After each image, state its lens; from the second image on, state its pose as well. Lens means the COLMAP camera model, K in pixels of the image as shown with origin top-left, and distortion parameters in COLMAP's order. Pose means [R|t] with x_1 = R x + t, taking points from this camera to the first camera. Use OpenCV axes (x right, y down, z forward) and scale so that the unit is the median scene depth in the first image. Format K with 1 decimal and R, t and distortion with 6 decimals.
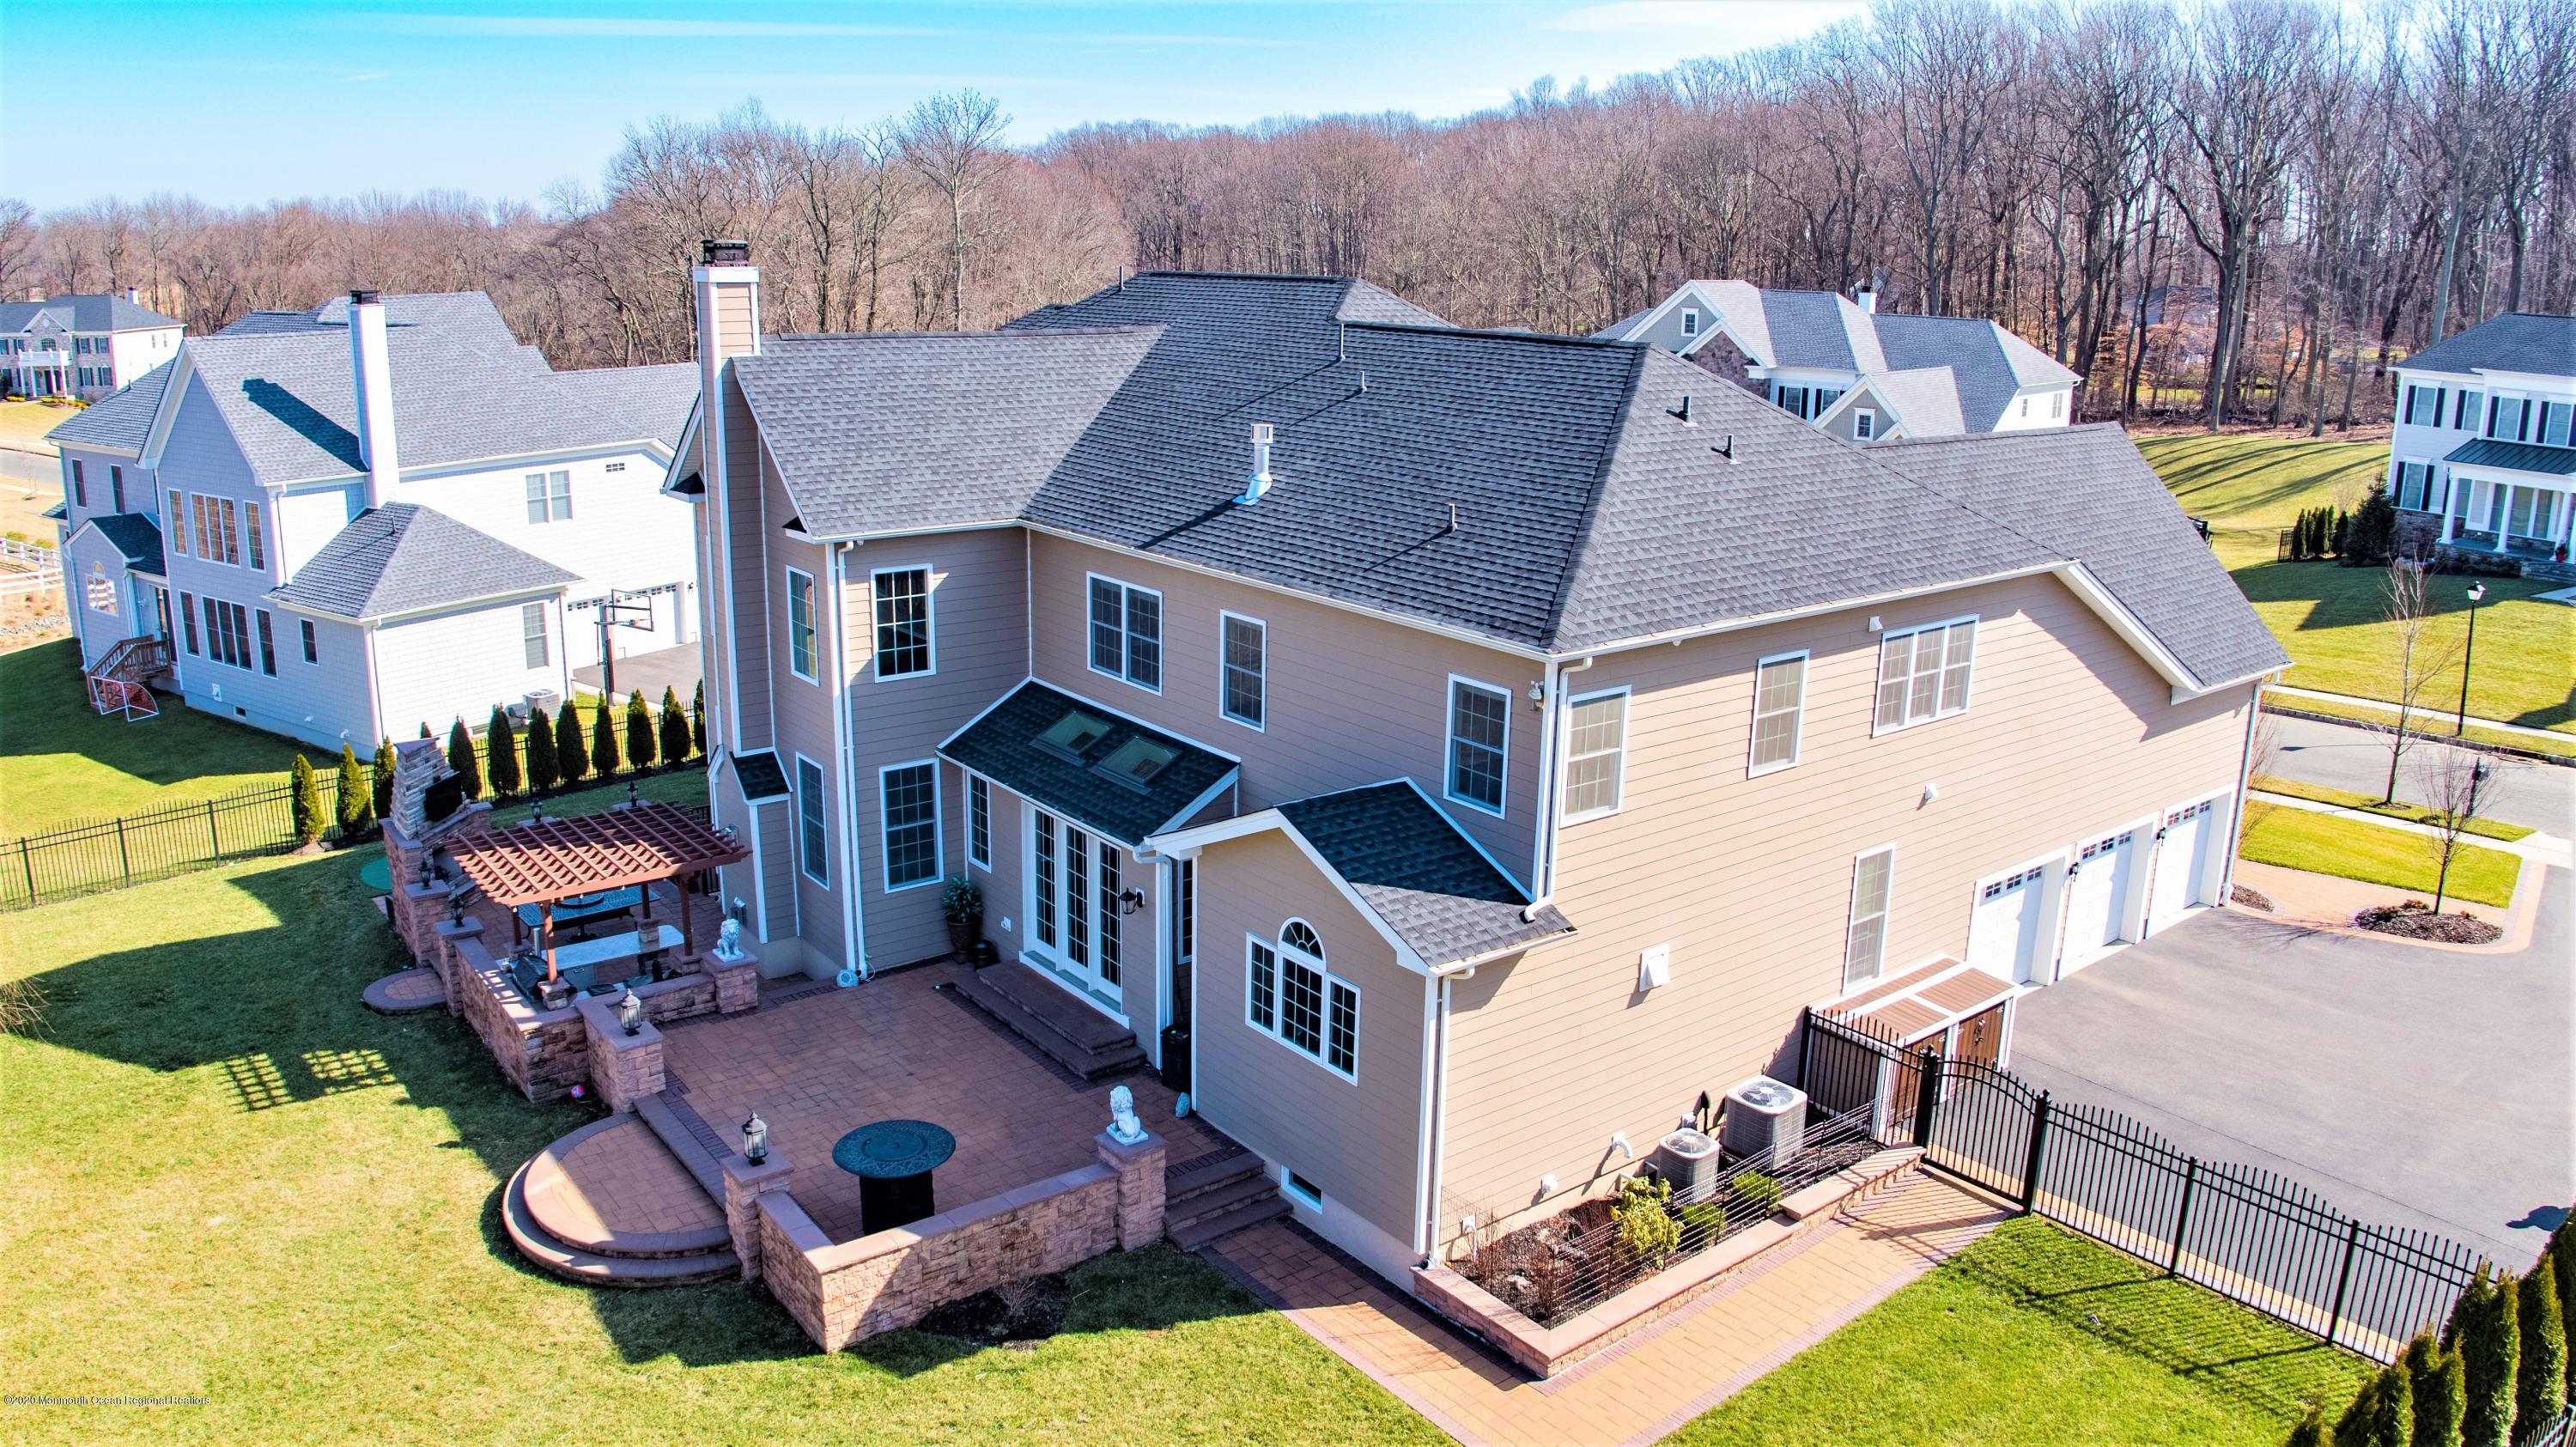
lens RADIAL K [[1816.6, 0, 1283.8], [0, 1816.6, 734.2], [0, 0, 1]] dist [-0.123117, 0.015378]
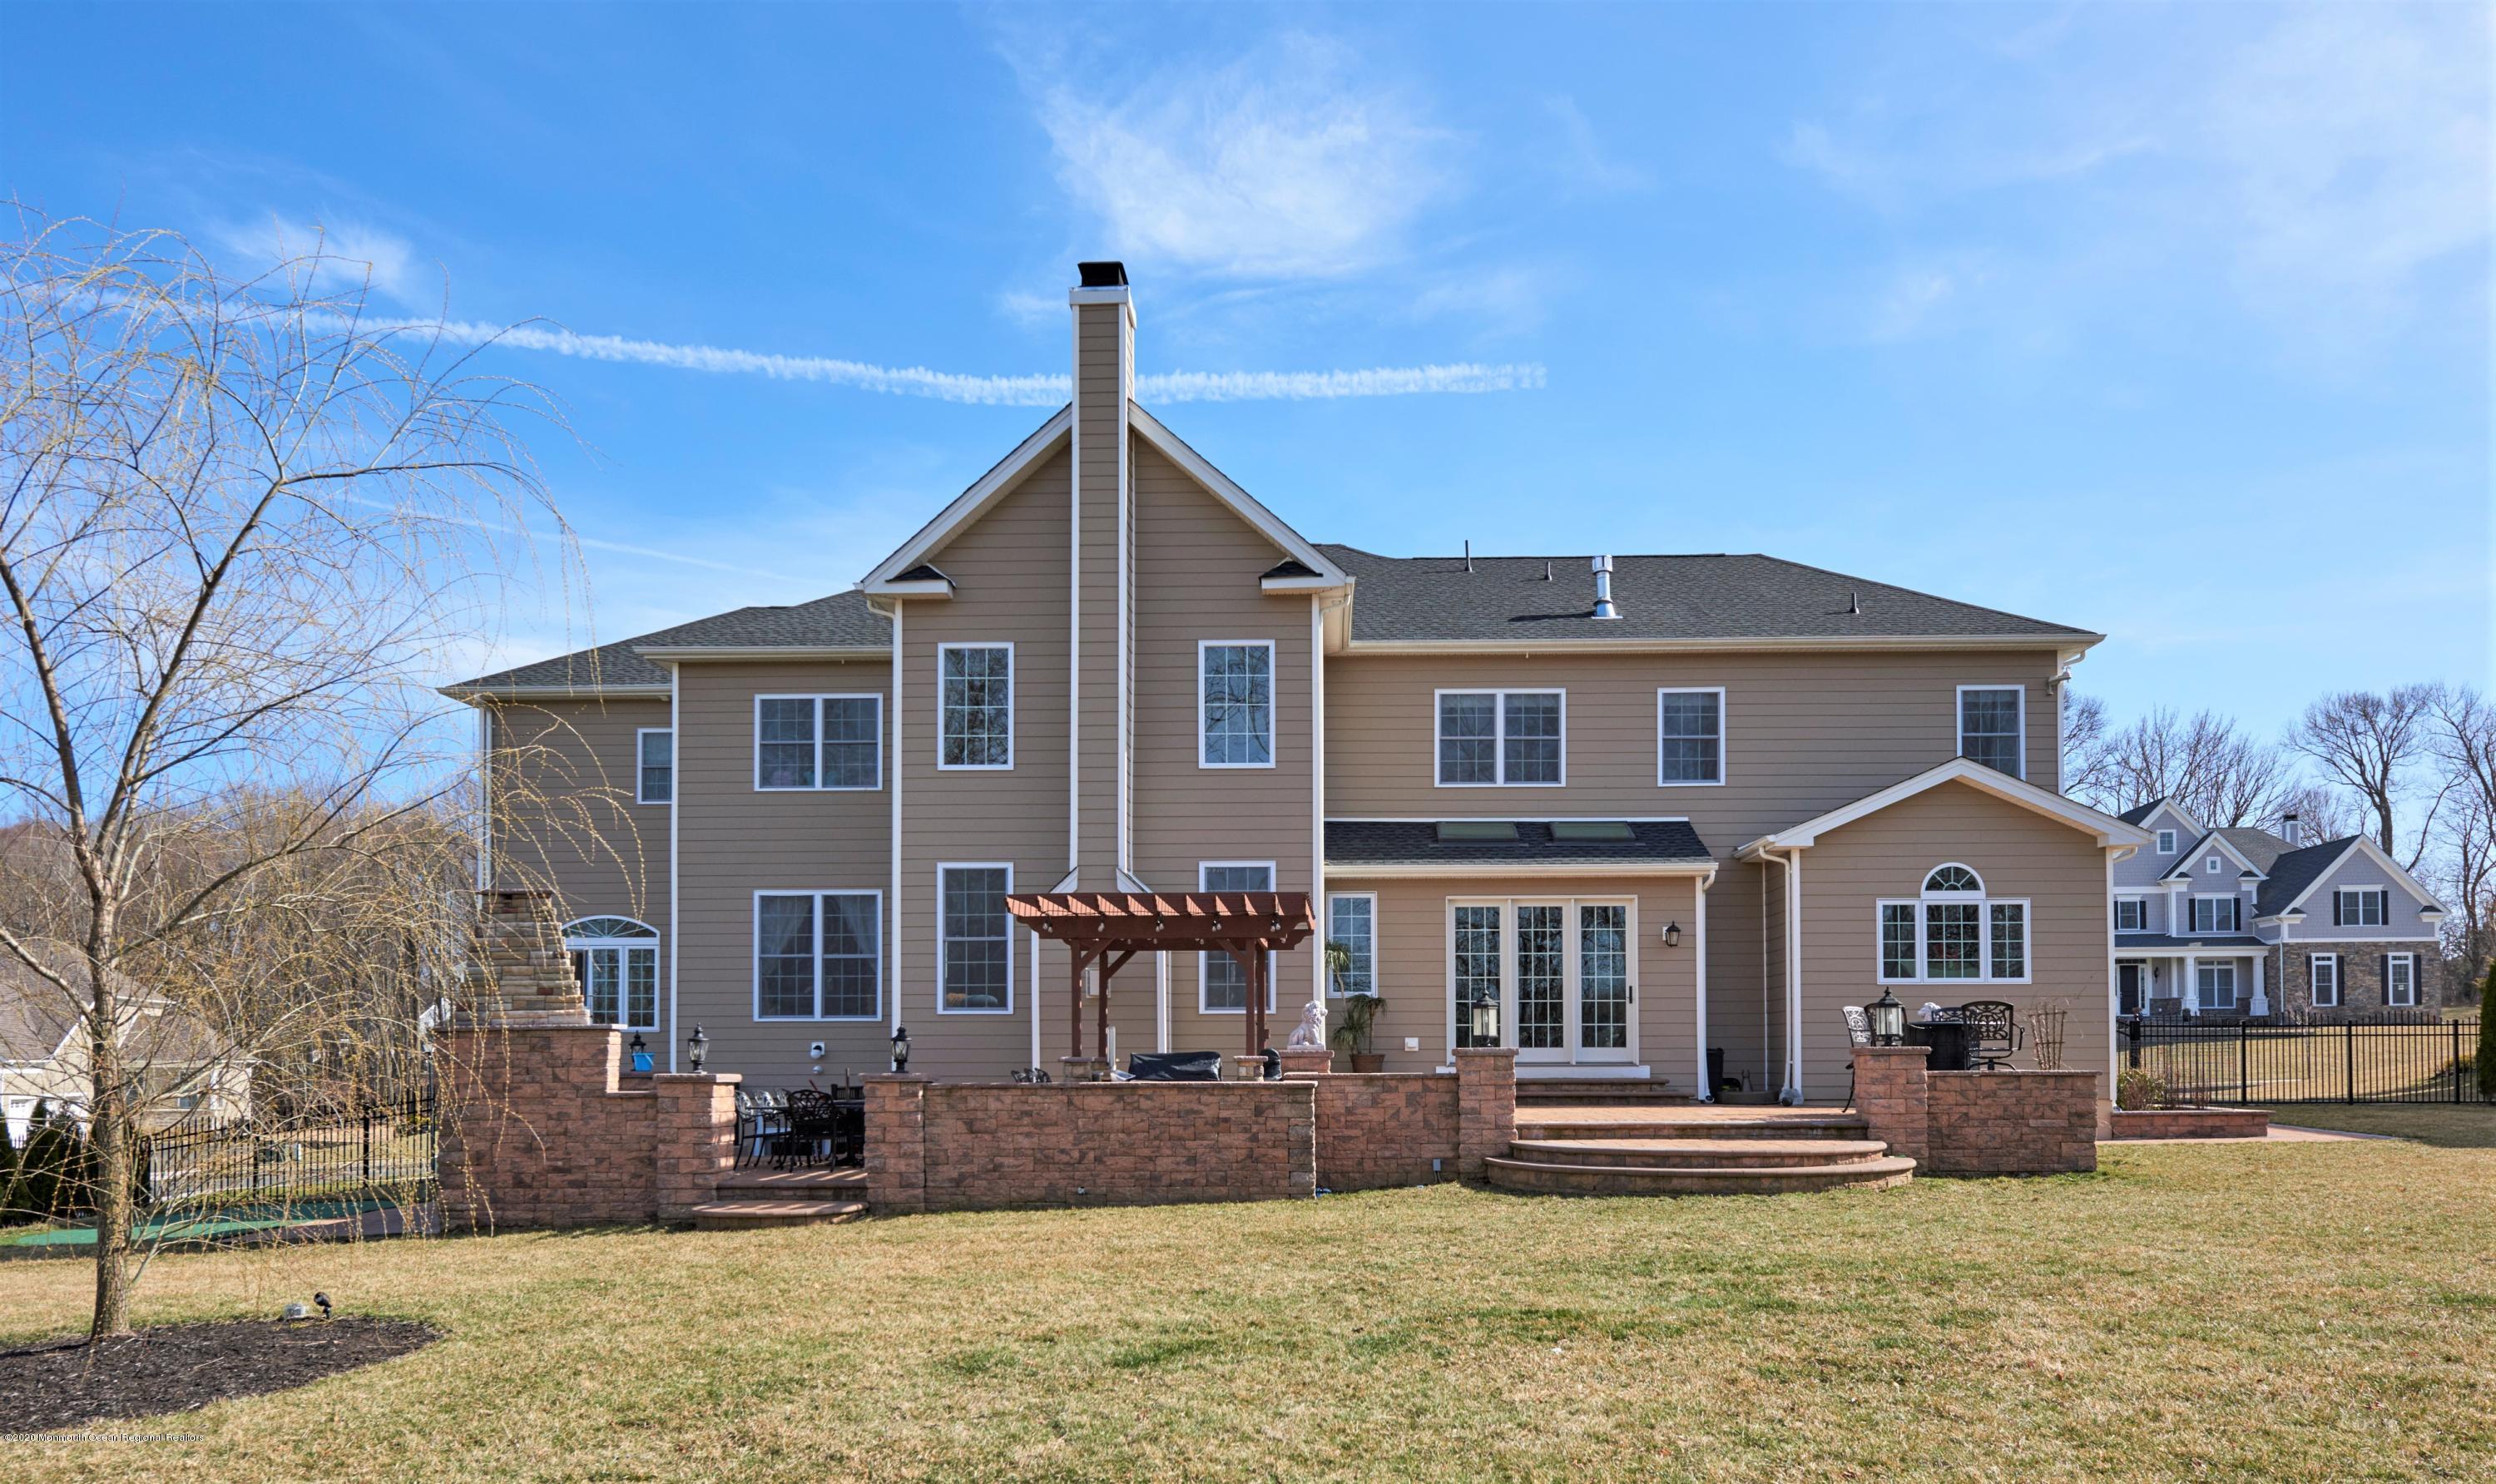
lens RADIAL K [[1605.2, 0, 1281.7], [0, 1605.2, 1002.7], [0, 0, 1]] dist [0.006646, -0.000576]
pose [[0.632936, 0.007246, 0.774170, -0.931317], [0.215703, 0.958711, -0.185325, 0.247957], [-0.743549, 0.284289, 0.605240, 0.597855]]
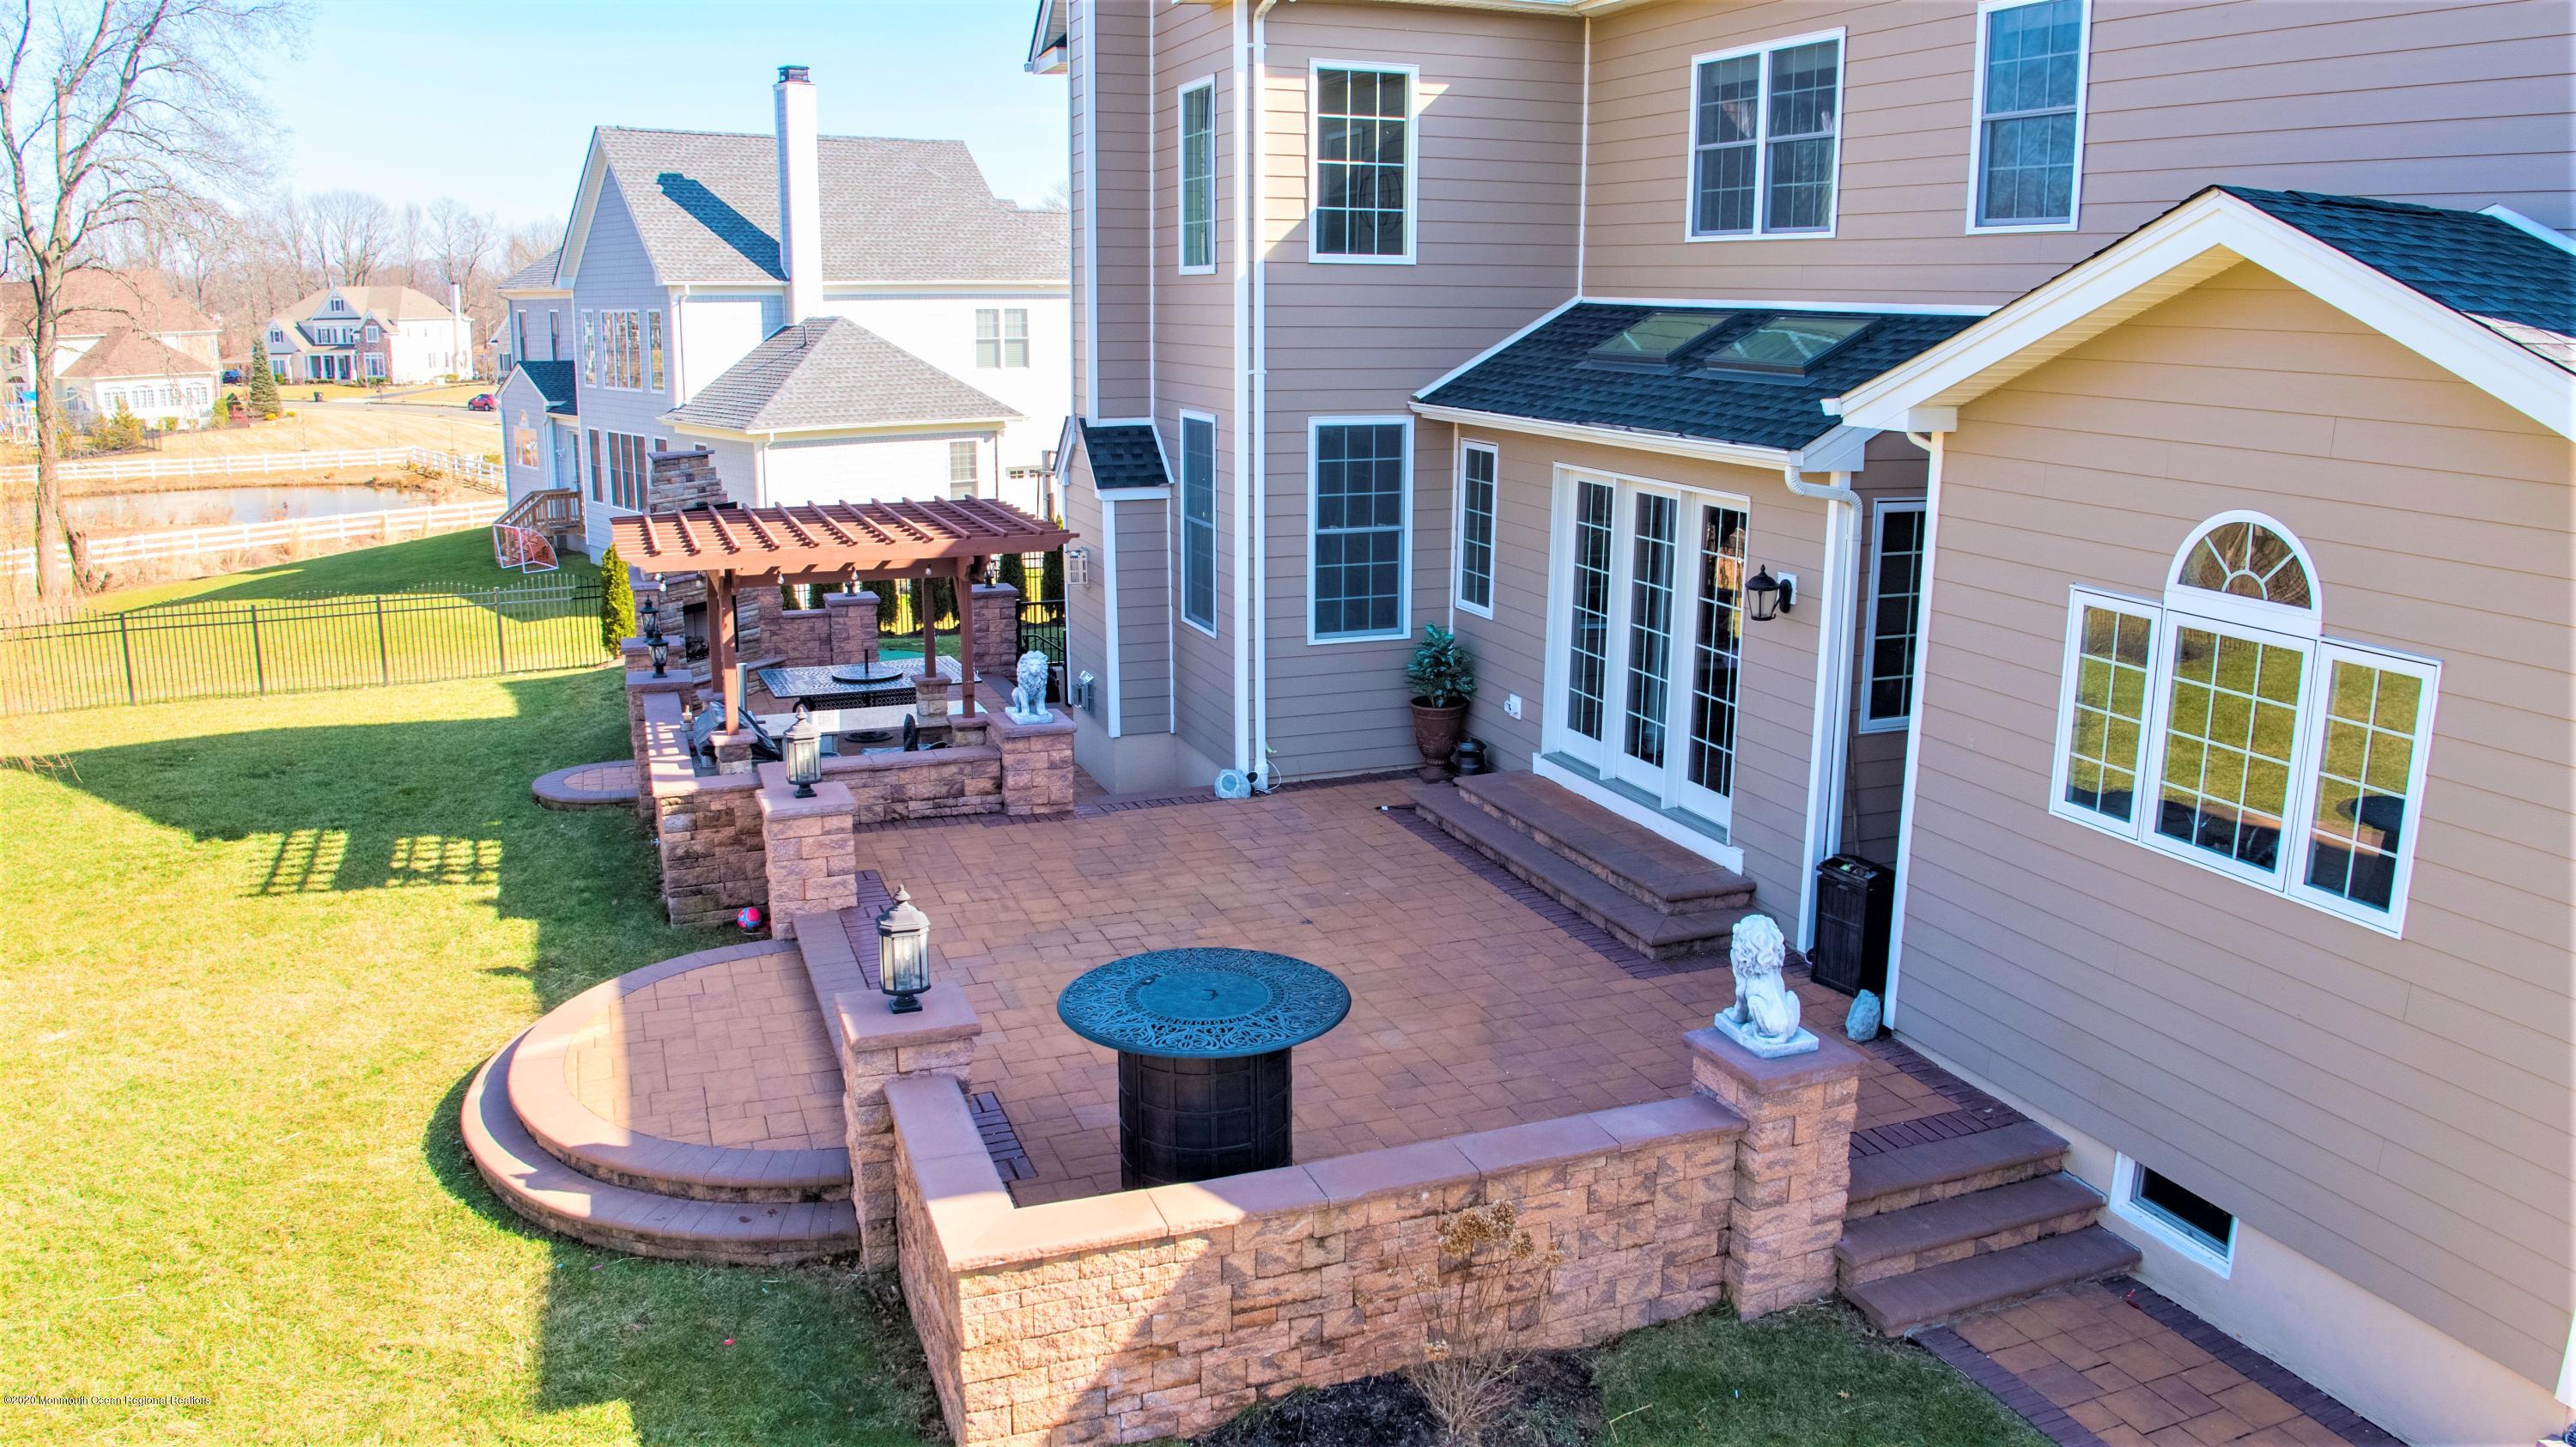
lens RADIAL K [[1816.6, 0, 1282.1], [0, 1816.6, 706.2], [0, 0, 1]] dist [-0.123117, 0.015378]
pose [[0.956878, 0.049756, -0.286196, -0.067586], [-0.063493, 0.997223, -0.038916, 0.145192], [0.283465, 0.055409, 0.957381, 0.487741]]
